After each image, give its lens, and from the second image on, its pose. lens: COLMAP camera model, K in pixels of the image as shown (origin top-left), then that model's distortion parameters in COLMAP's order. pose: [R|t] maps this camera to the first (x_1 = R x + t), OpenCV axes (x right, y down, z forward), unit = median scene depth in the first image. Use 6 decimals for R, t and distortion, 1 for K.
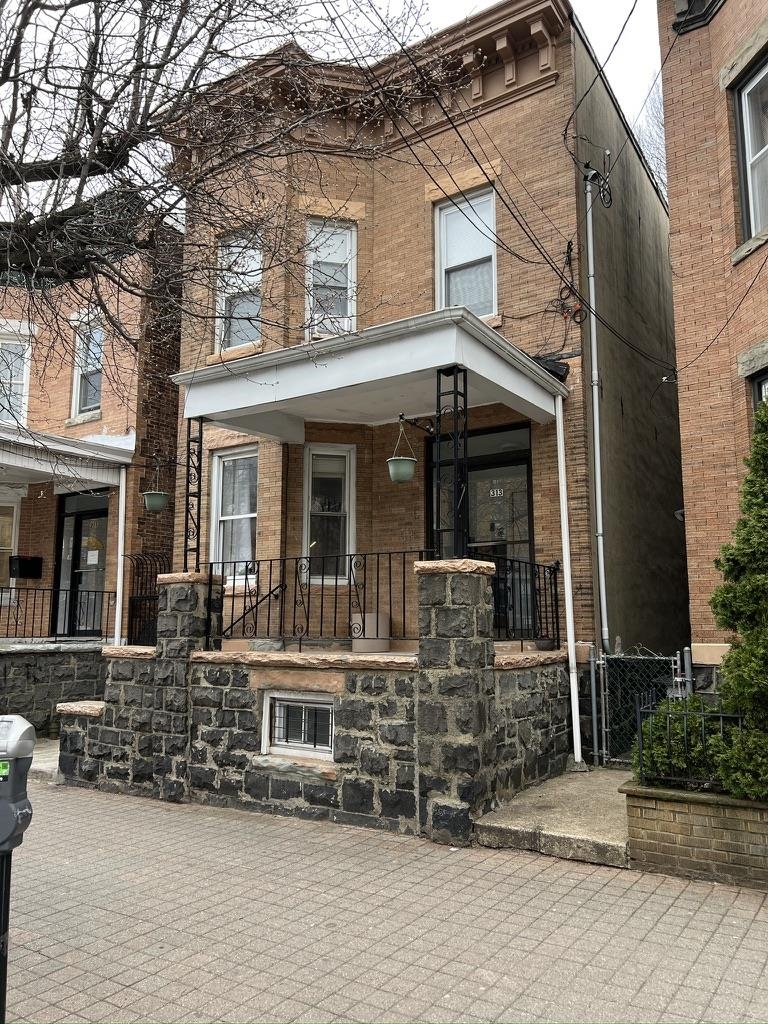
lens RADIAL K [[751.0, 0, 390.7], [0, 751.0, 511.4], [0, 0, 1]] dist [0.025470, -0.019199]
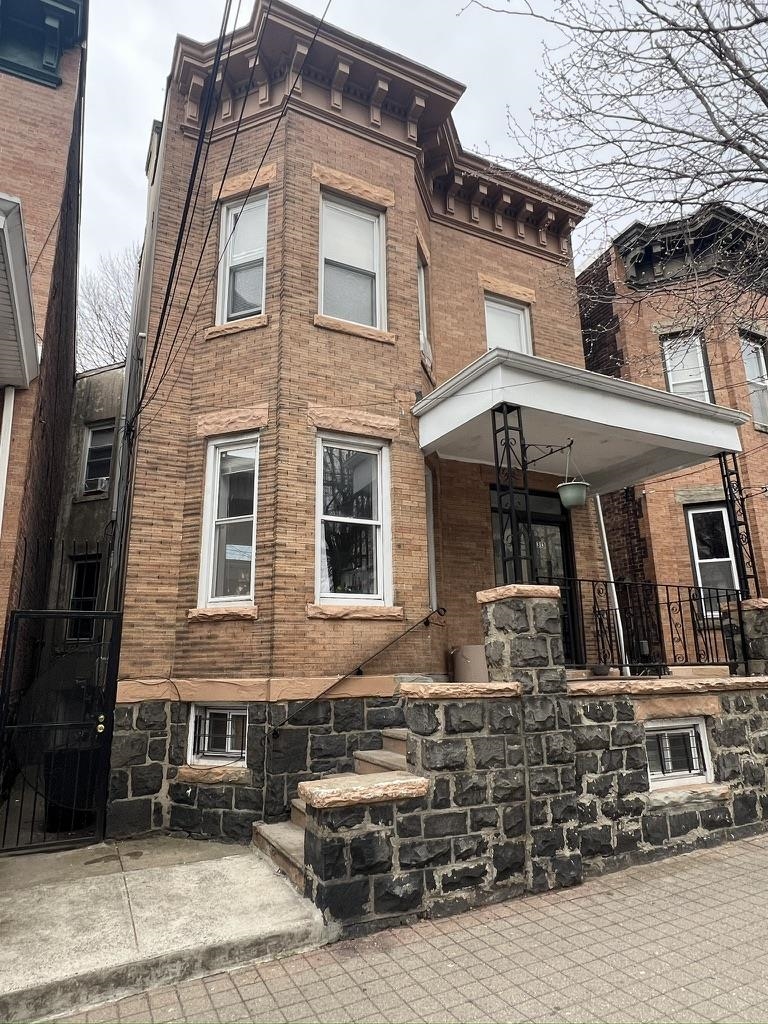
lens RADIAL K [[618.2, 0, 389.6], [0, 618.2, 510.7], [0, 0, 1]] dist [0.005034, -0.007878]
pose [[0.509427, 0.205863, 0.835526, -0.929647], [-0.111088, 0.978571, -0.173376, 0.135945], [-0.853313, -0.004494, 0.521379, 0.789151]]
